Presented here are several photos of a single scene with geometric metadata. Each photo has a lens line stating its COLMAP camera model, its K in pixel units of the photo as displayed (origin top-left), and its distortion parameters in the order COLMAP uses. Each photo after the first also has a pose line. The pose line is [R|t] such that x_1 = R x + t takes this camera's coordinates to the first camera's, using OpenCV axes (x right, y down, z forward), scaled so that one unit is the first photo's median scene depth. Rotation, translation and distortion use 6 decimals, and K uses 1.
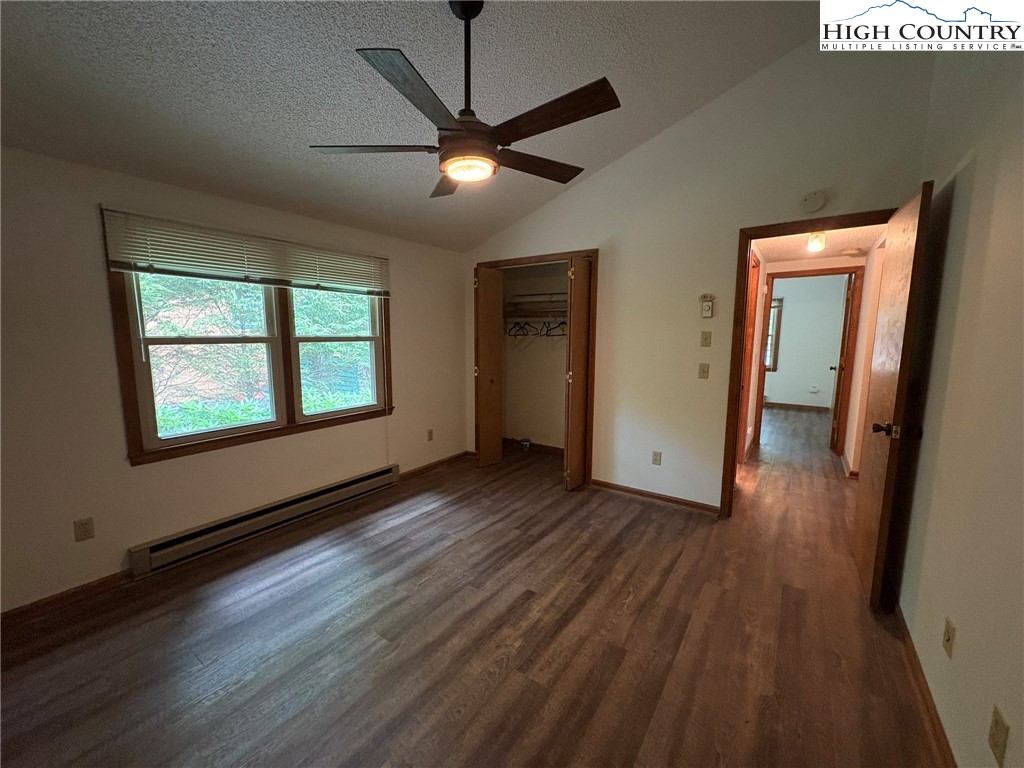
lens RADIAL K [[407.6, 0, 512.0], [0, 407.6, 384.0], [0, 0, 1]] dist [-0.000250, -0.000037]
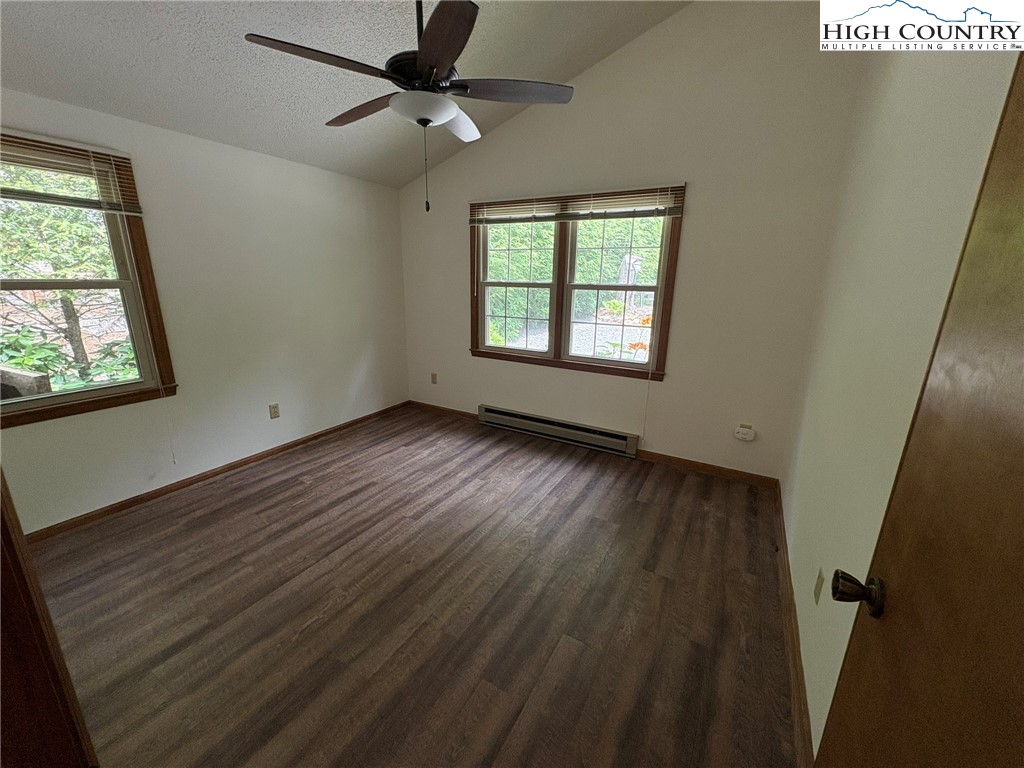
lens RADIAL K [[404.6, 0, 523.4], [0, 404.6, 376.2], [0, 0, 1]] dist [-0.000292, -0.000018]
pose [[0.107462, 0.235864, -0.965826, 0.705966], [-0.142523, 0.965073, 0.219822, -0.116301], [0.983941, 0.114030, 0.137325, 0.896384]]
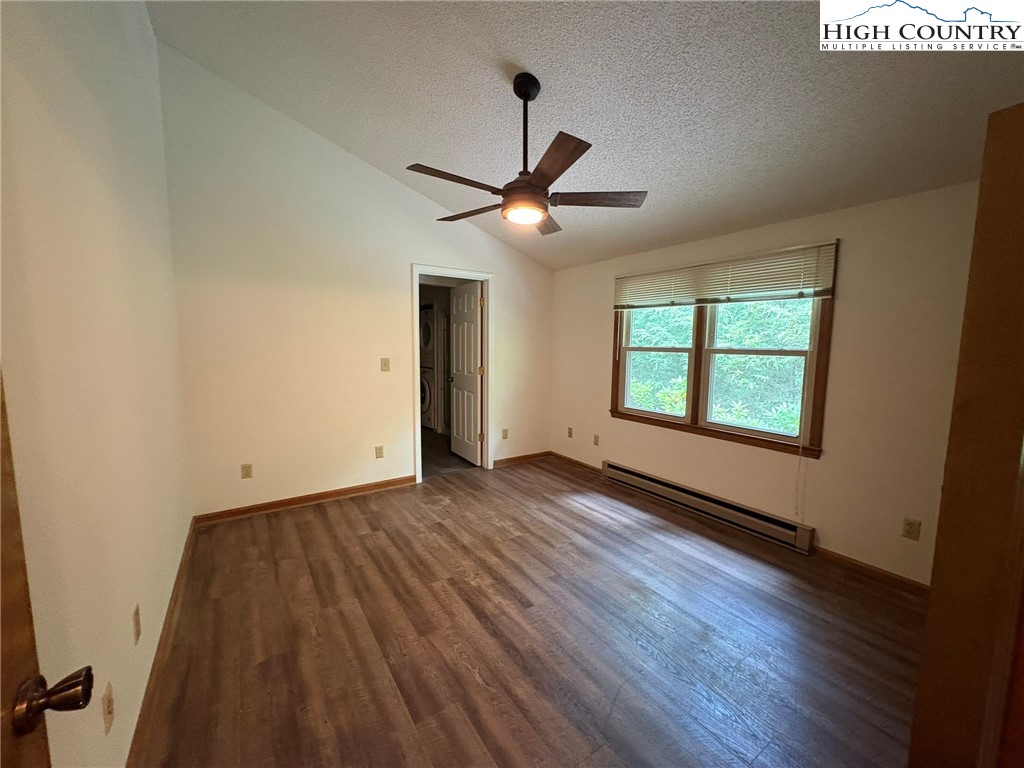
lens RADIAL K [[407.6, 0, 512.0], [0, 407.6, 384.0], [0, 0, 1]] dist [-0.000250, -0.000037]
pose [[-0.358121, 0.092196, -0.929112, 0.825669], [-0.125066, 0.981408, 0.145592, -0.138051], [0.925261, 0.168340, -0.339932, 1.072663]]
